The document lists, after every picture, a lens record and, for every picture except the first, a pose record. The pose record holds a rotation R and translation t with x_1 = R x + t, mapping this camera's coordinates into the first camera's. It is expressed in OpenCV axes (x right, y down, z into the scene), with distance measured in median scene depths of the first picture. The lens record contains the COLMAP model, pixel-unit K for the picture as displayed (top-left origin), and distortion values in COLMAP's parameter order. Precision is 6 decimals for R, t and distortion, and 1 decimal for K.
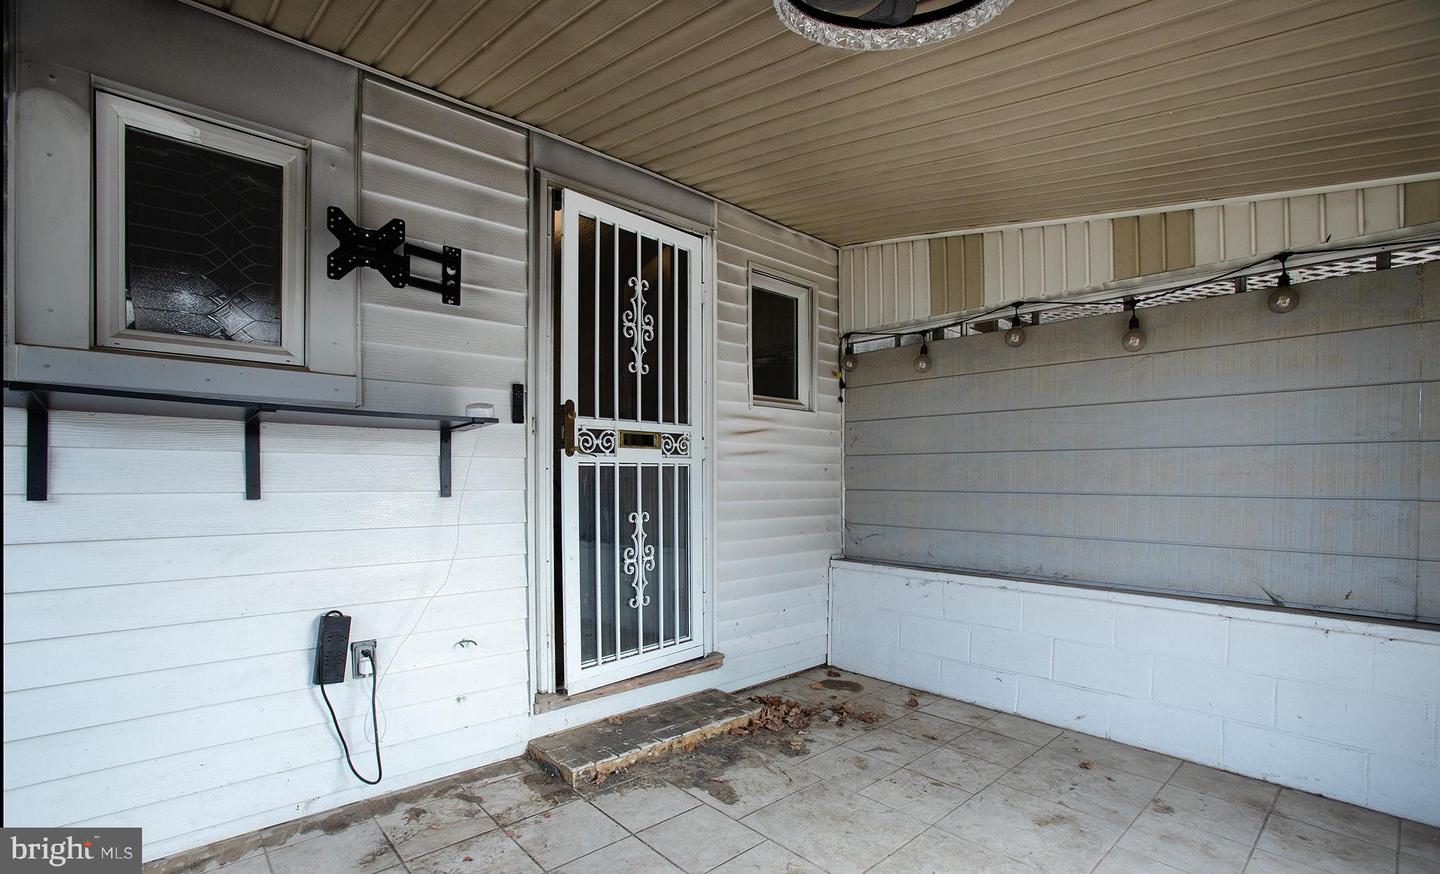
lens RADIAL K [[667.6, 0, 717.6], [0, 667.6, 506.0], [0, 0, 1]] dist [-0.001169, 0.000040]
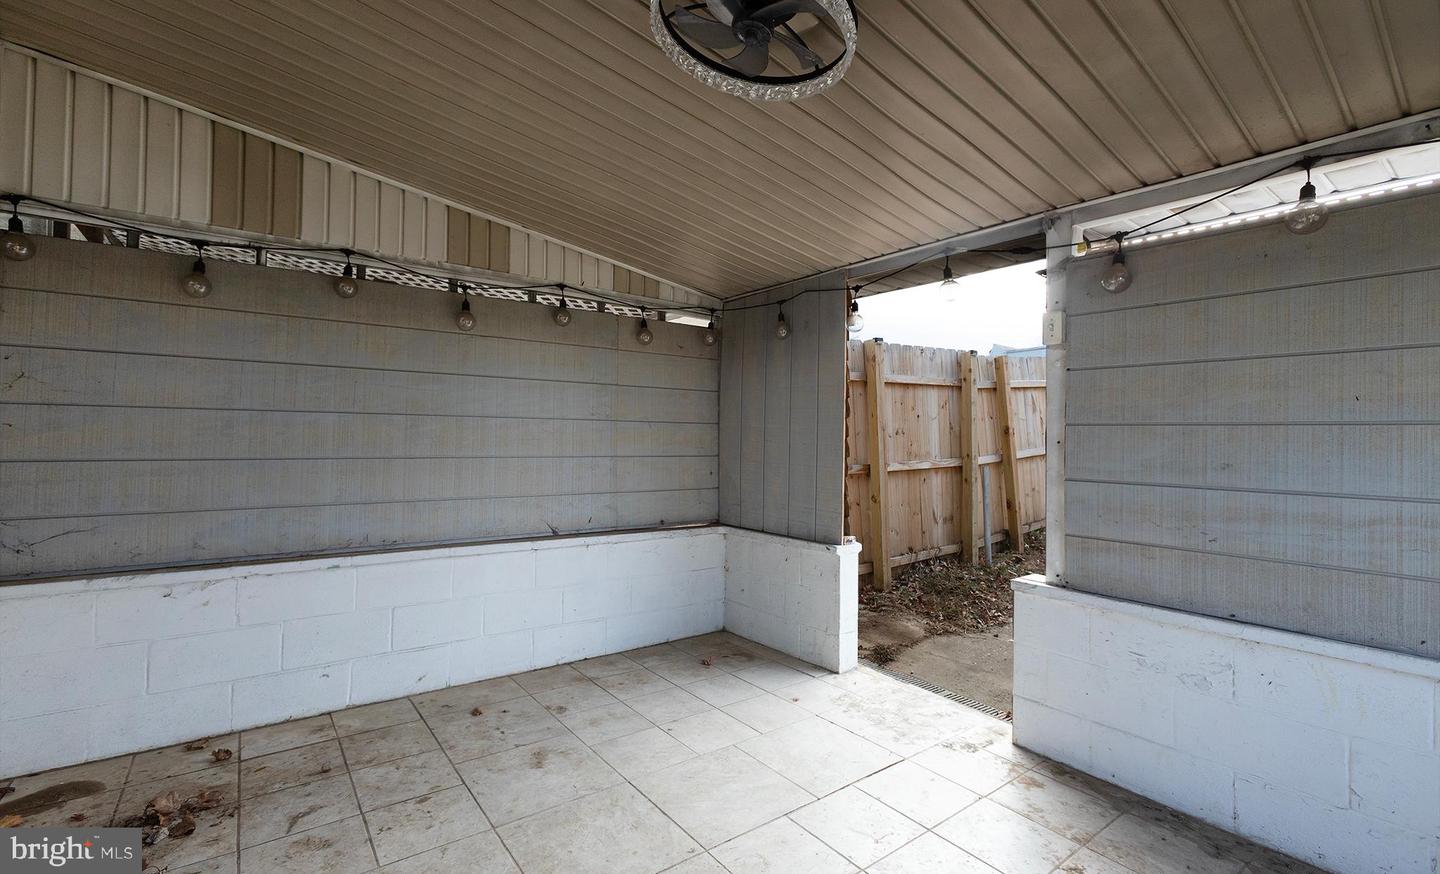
lens RADIAL K [[643.3, 0, 720.0], [0, 643.3, 437.0], [0, 0, 1]] dist [-0.000894, 0.000163]
pose [[0.108202, 0.005758, 0.994112, -0.399902], [0.036644, 0.999281, -0.009777, -0.024845], [-0.993453, 0.037486, 0.107914, 0.450233]]
